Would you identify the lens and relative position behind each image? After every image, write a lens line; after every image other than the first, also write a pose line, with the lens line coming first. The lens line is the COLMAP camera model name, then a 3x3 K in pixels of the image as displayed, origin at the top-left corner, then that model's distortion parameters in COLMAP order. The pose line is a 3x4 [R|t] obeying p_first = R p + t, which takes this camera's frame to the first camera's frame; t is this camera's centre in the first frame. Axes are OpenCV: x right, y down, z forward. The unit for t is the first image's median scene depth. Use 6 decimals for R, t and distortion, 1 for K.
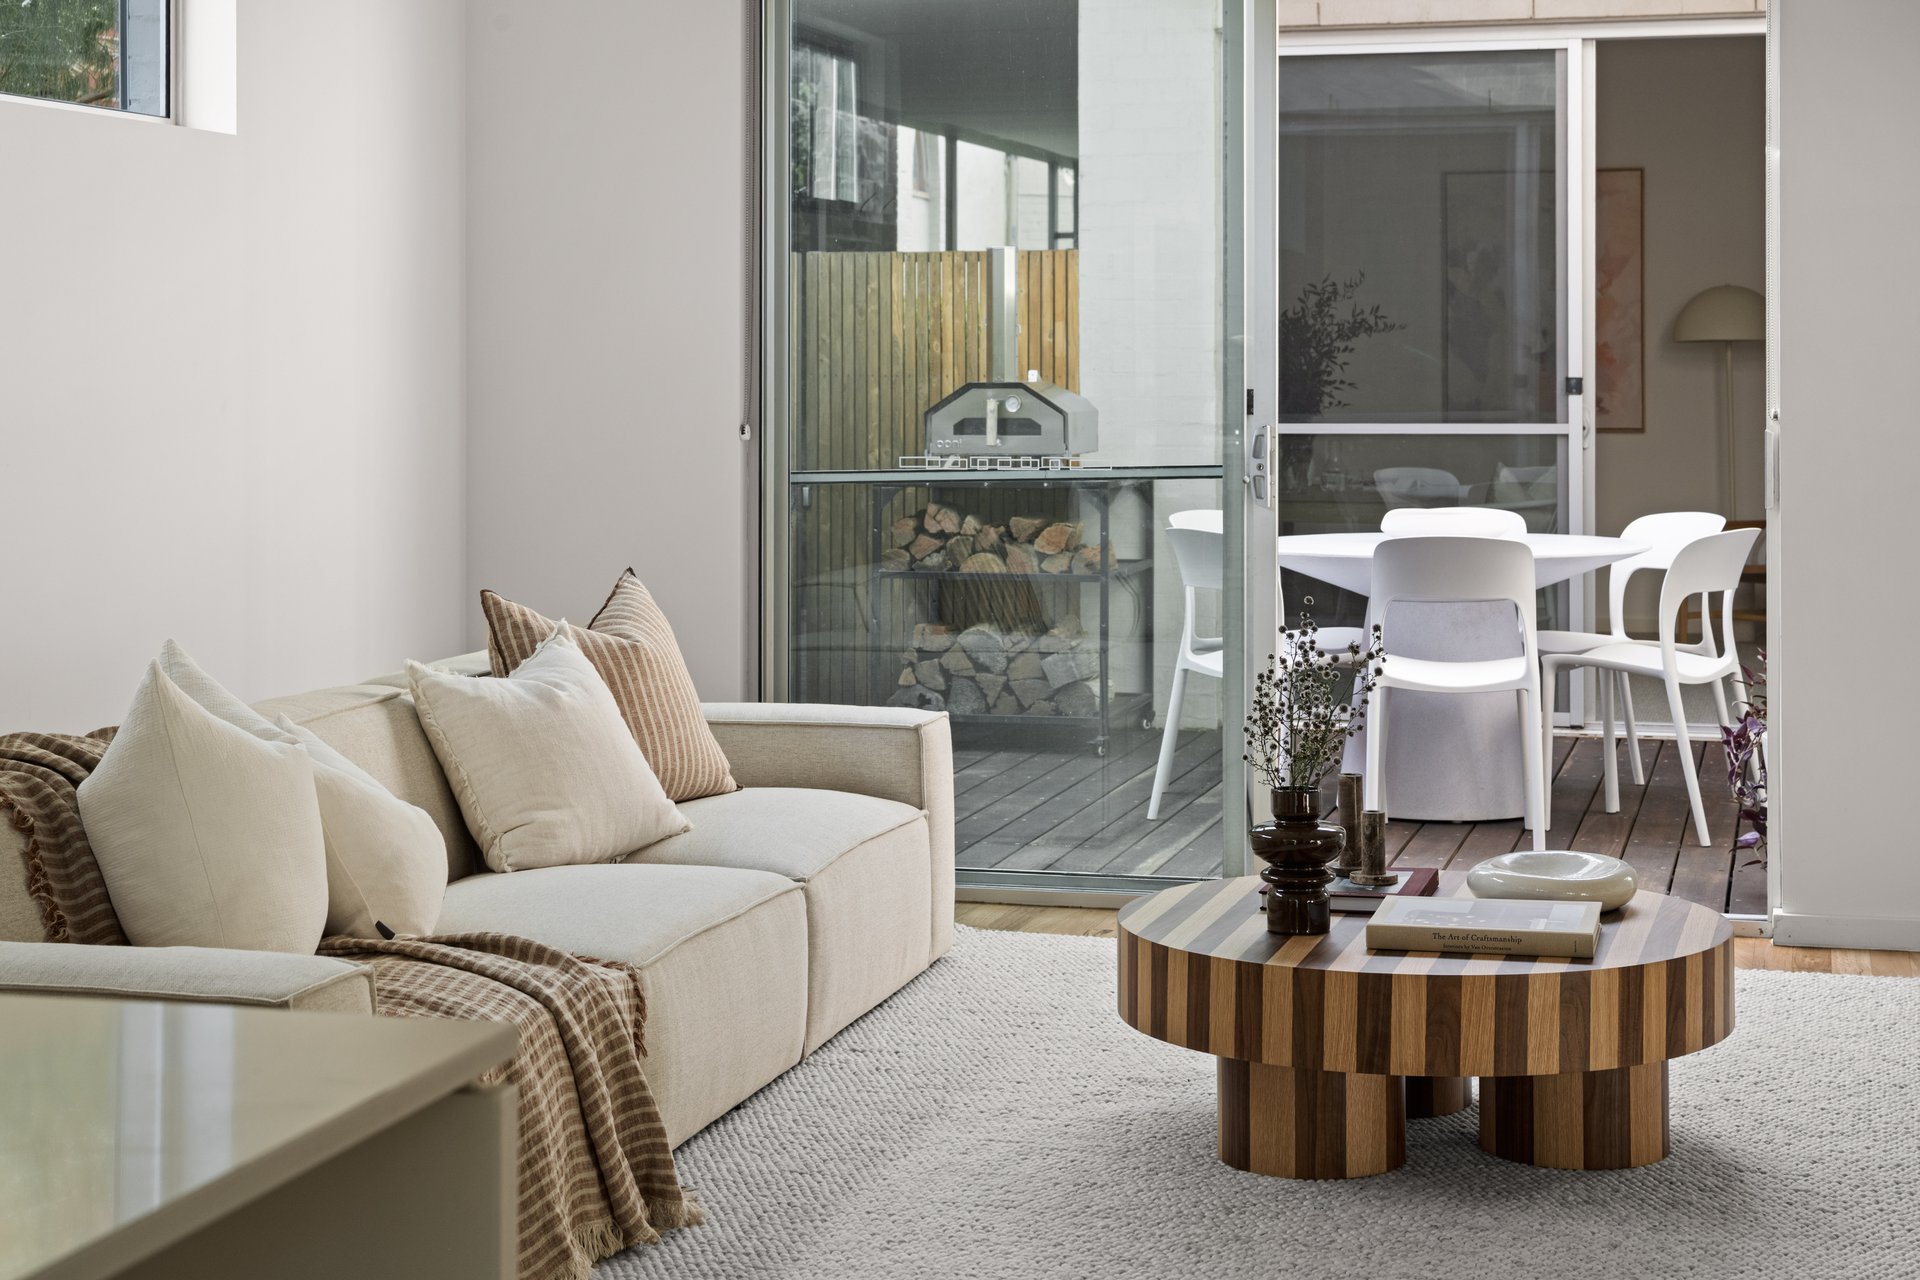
lens RADIAL K [[3292.4, 0, 923.8], [0, 3292.4, 422.0], [0, 0, 1]] dist [-0.005077, 0.000000]
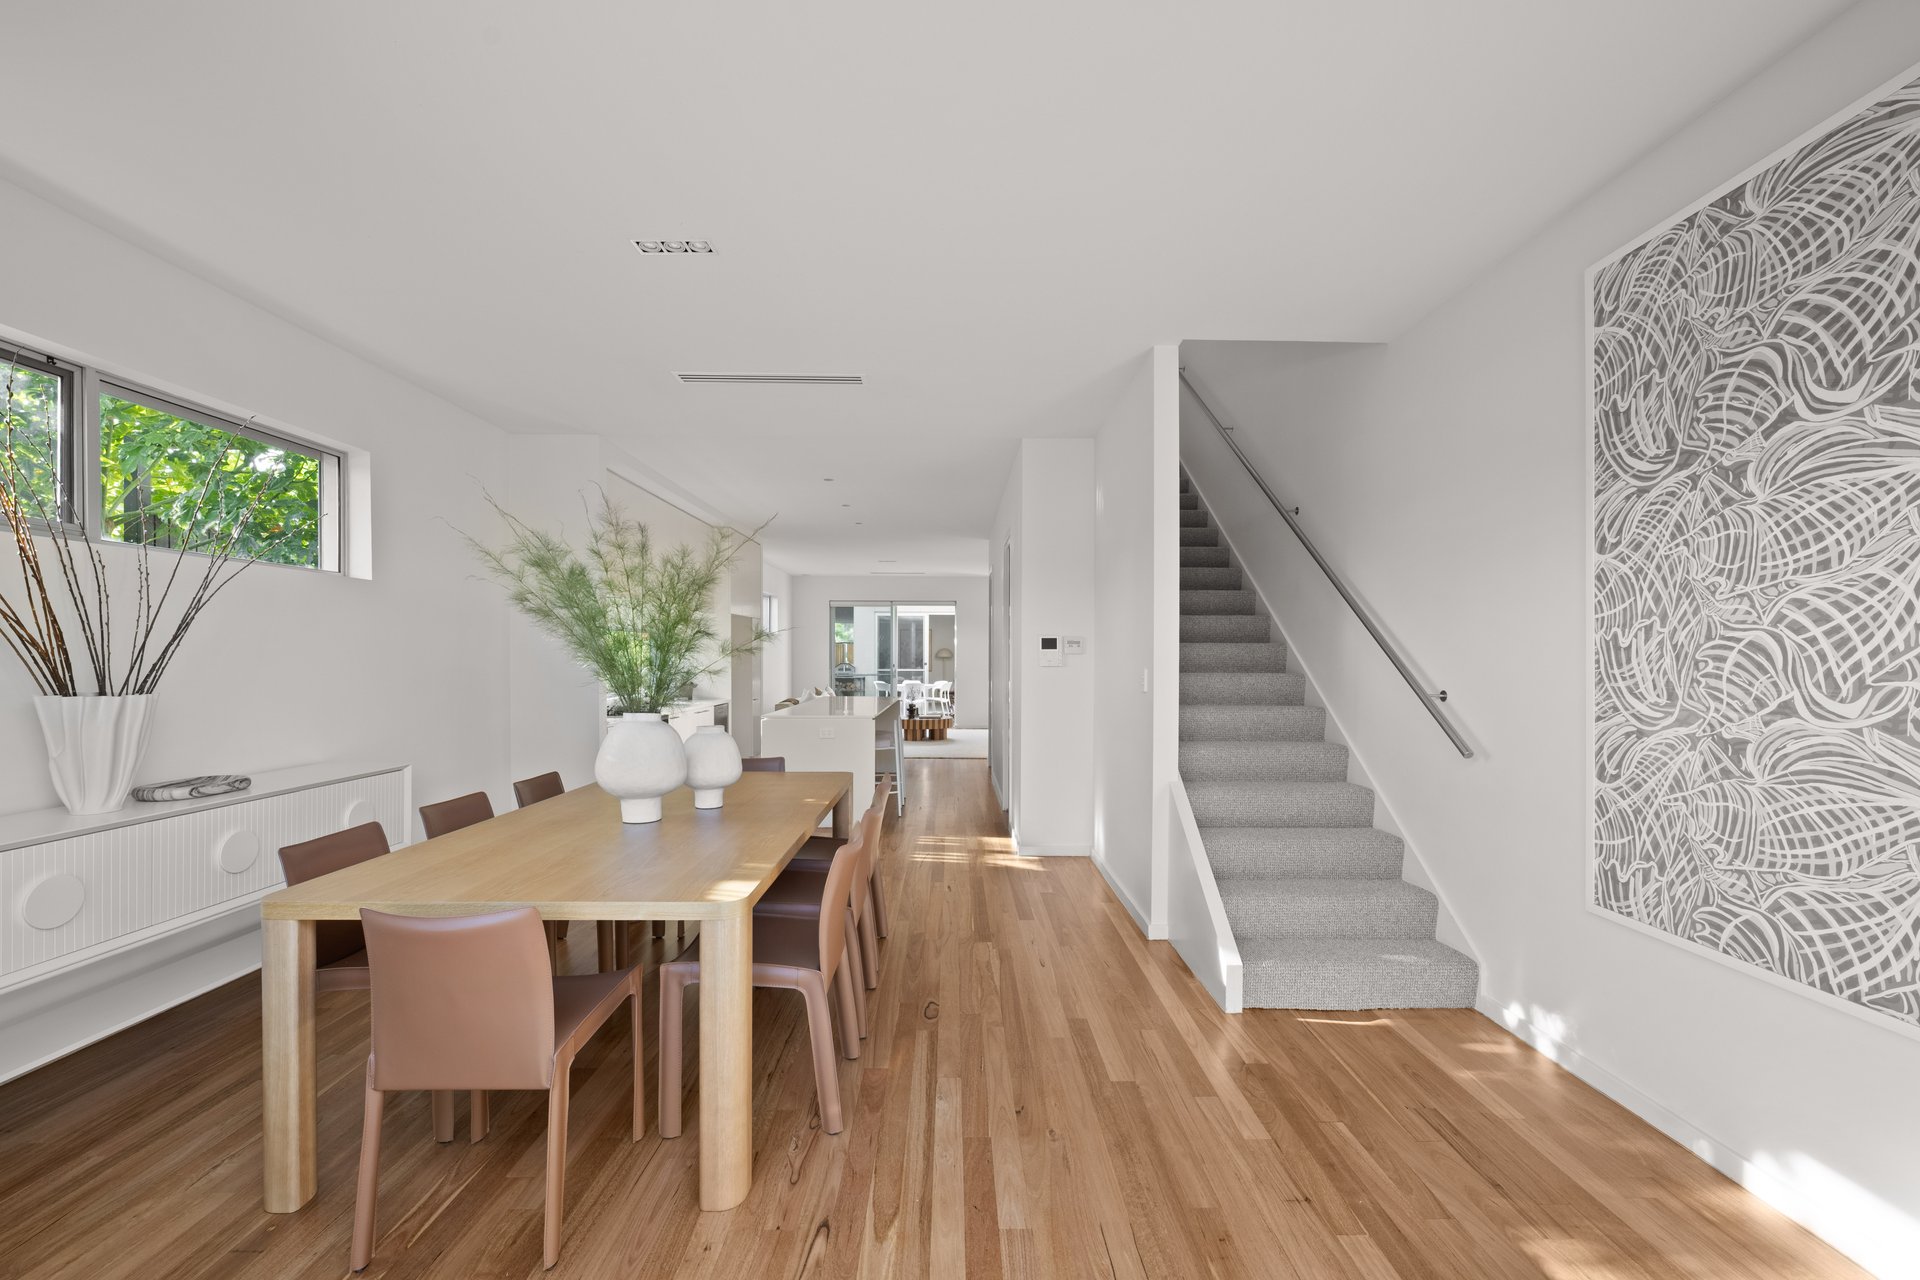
lens RADIAL K [[825.1, 0, 959.7], [0, 825.1, 654.6], [0, 0, 1]] dist [-0.016654, -0.000134]
pose [[0.963733, 0.011233, 0.266631, -0.356188], [-0.005937, 0.999769, -0.020660, 0.009550], [-0.266801, 0.018328, 0.963577, -1.257090]]
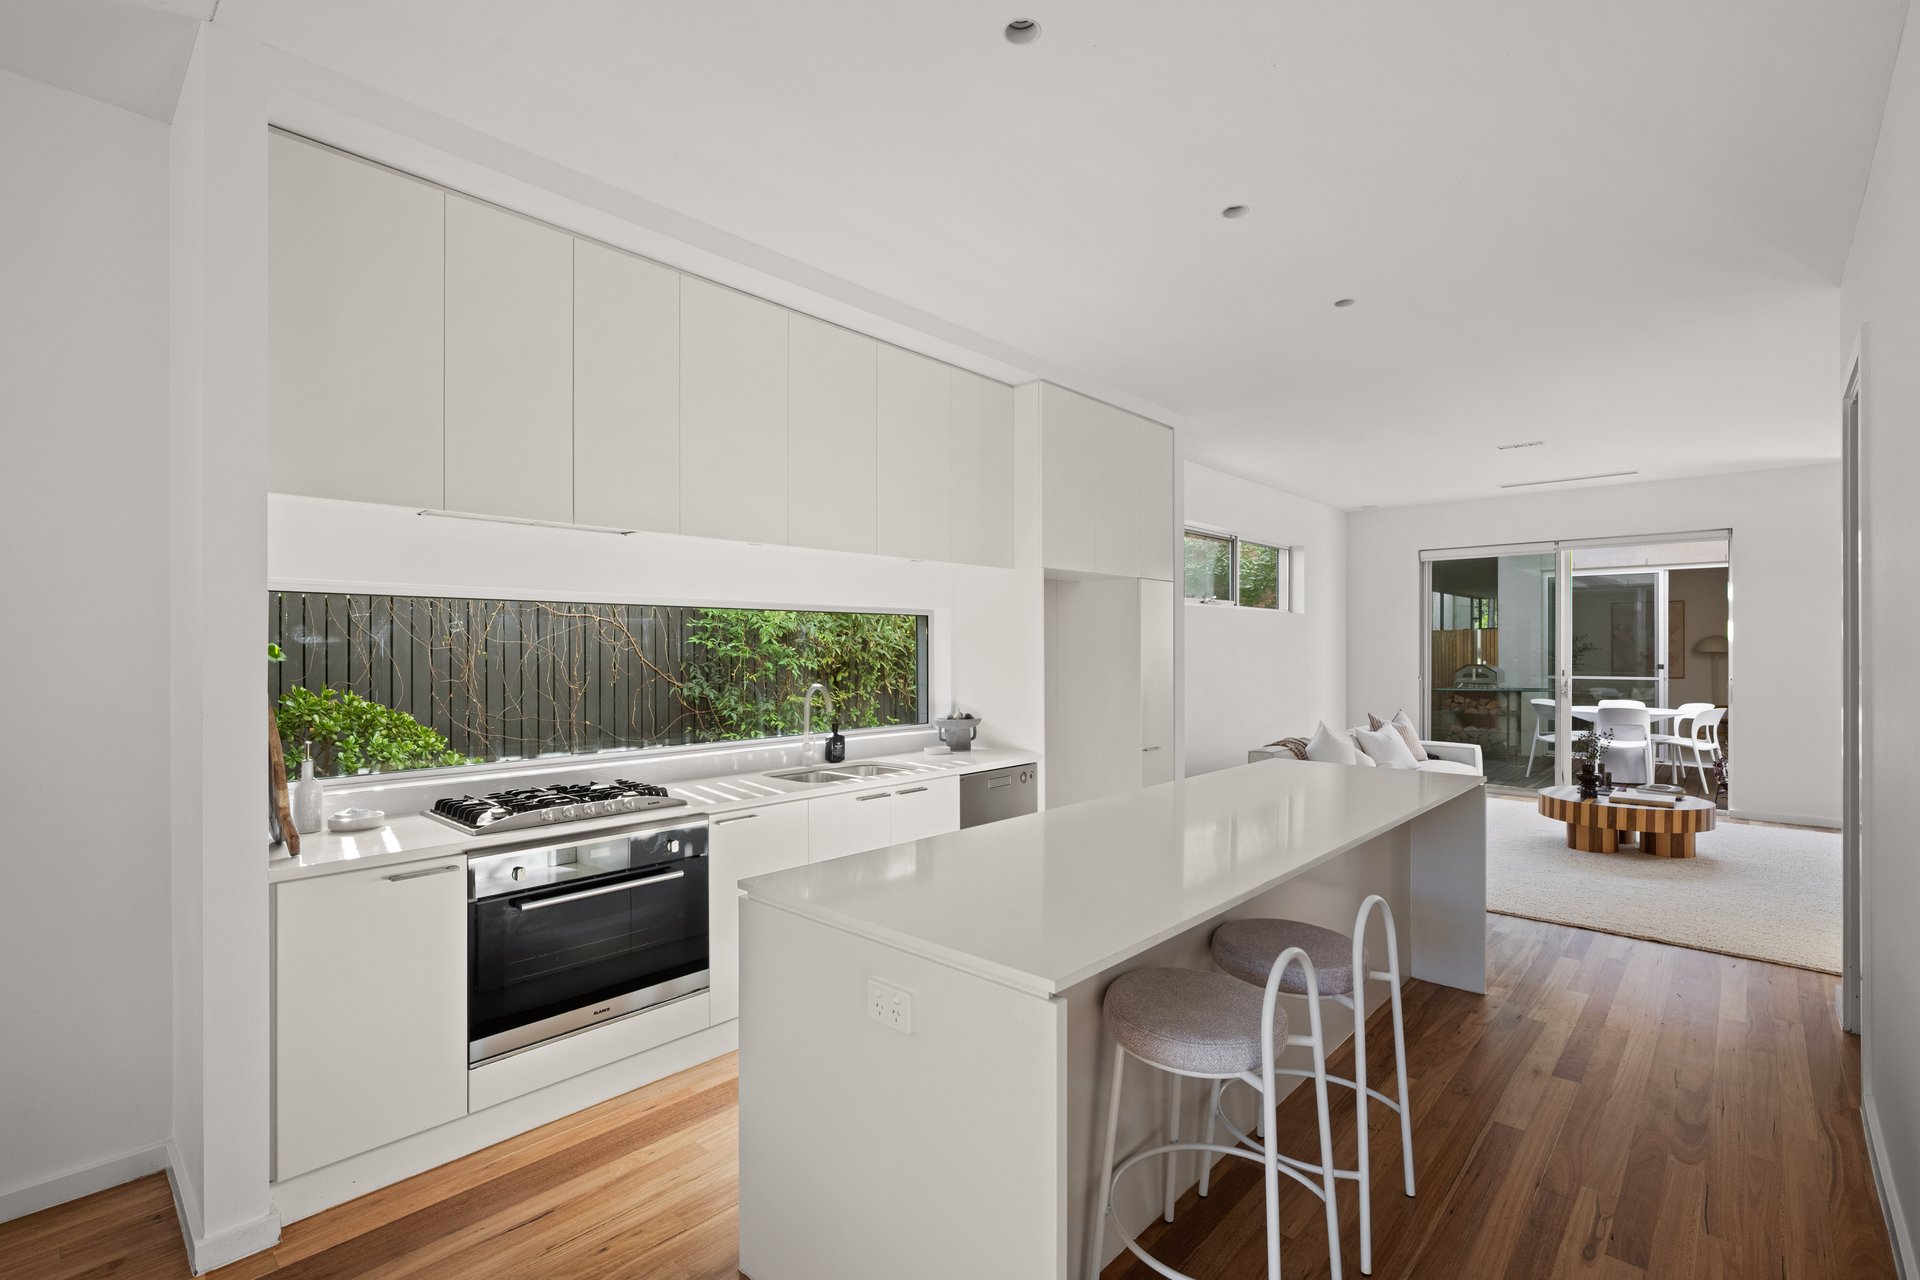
lens RADIAL K [[875.2, 0, 935.8], [0, 875.2, 652.3], [0, 0, 1]] dist [-0.016083, 0.000405]
pose [[0.879520, 0.004083, -0.475845, -0.085802], [-0.010724, 0.999879, -0.011243, -0.013455], [0.475742, 0.014992, 0.879457, -0.362432]]
